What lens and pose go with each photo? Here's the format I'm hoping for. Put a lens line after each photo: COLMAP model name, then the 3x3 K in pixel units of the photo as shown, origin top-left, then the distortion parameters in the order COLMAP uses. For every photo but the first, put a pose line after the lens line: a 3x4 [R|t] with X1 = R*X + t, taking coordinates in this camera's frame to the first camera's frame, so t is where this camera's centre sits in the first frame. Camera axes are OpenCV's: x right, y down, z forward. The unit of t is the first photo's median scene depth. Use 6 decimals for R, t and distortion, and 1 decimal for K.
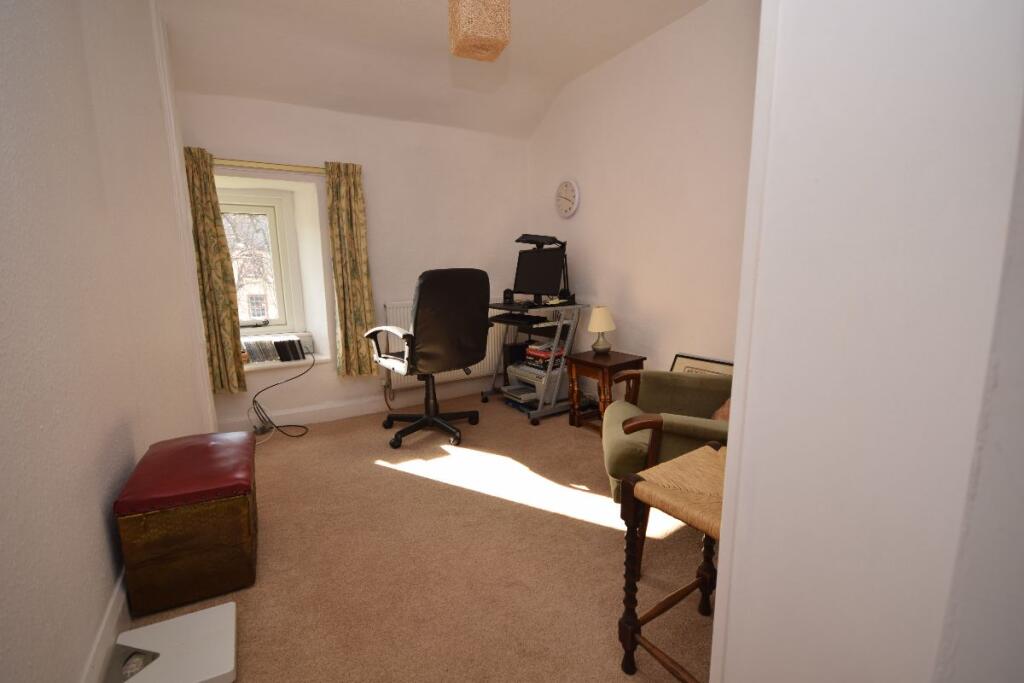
lens RADIAL K [[447.3, 0, 511.8], [0, 447.3, 349.1], [0, 0, 1]] dist [0.002255, -0.008945]
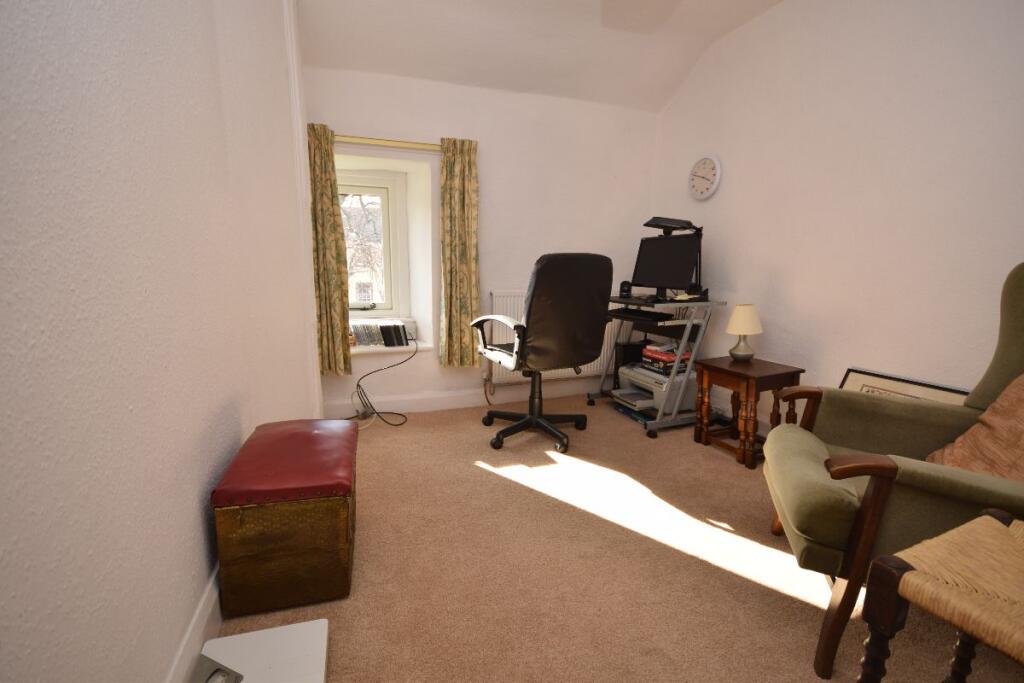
lens RADIAL K [[447.3, 0, 511.8], [0, 447.3, 349.1], [0, 0, 1]] dist [0.002255, -0.008945]
pose [[0.979465, 0.063814, -0.191249, -0.062019], [-0.062012, 0.997957, 0.015399, 0.001760], [0.191841, -0.003223, 0.981421, 0.099106]]
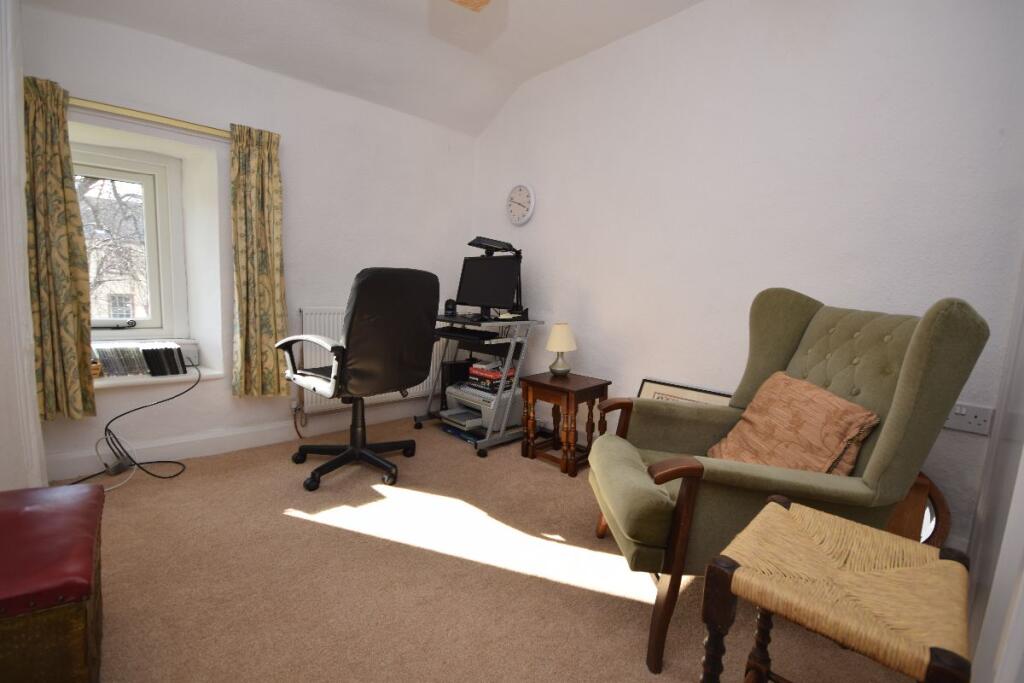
lens RADIAL K [[448.4, 0, 511.5], [0, 448.4, 349.1], [0, 0, 1]] dist [0.018168, -0.017963]
pose [[0.979114, 0.036103, 0.200081, -0.077403], [-0.028032, 0.998681, -0.043027, -0.001864], [-0.201370, 0.036519, 0.978834, 0.136958]]
